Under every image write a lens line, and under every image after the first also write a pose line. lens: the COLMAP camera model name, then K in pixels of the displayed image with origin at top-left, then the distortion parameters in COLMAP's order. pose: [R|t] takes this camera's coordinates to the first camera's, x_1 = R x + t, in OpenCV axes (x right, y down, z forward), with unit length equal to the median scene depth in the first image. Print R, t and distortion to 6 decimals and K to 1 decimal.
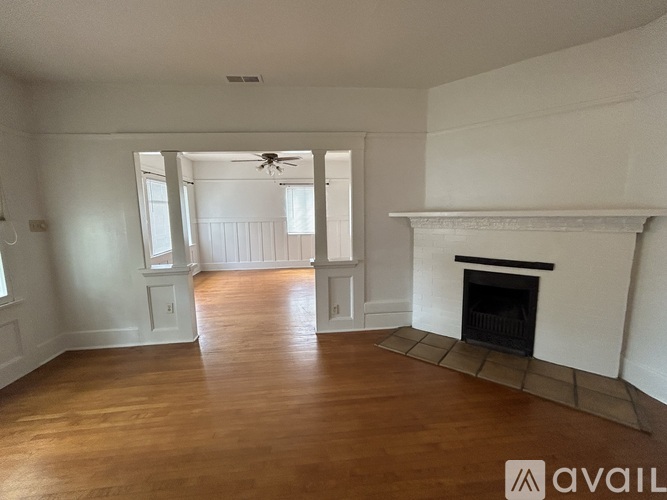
lens RADIAL K [[280.7, 0, 331.5], [0, 280.7, 249.4], [0, 0, 1]] dist [0.000955, 0.000077]
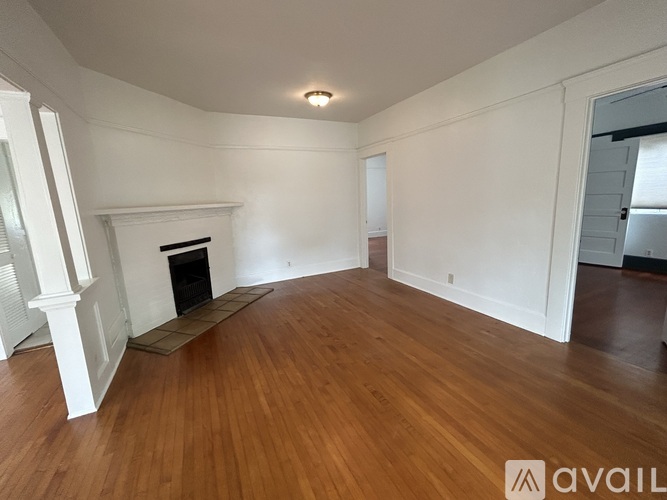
lens RADIAL K [[280.7, 0, 331.5], [0, 280.7, 248.8], [0, 0, 1]] dist [0.000955, 0.000077]
pose [[-0.336853, -0.140009, 0.931090, -0.835103], [0.169140, 0.963798, 0.206119, -0.085279], [-0.926241, 0.226916, -0.300977, 0.726970]]
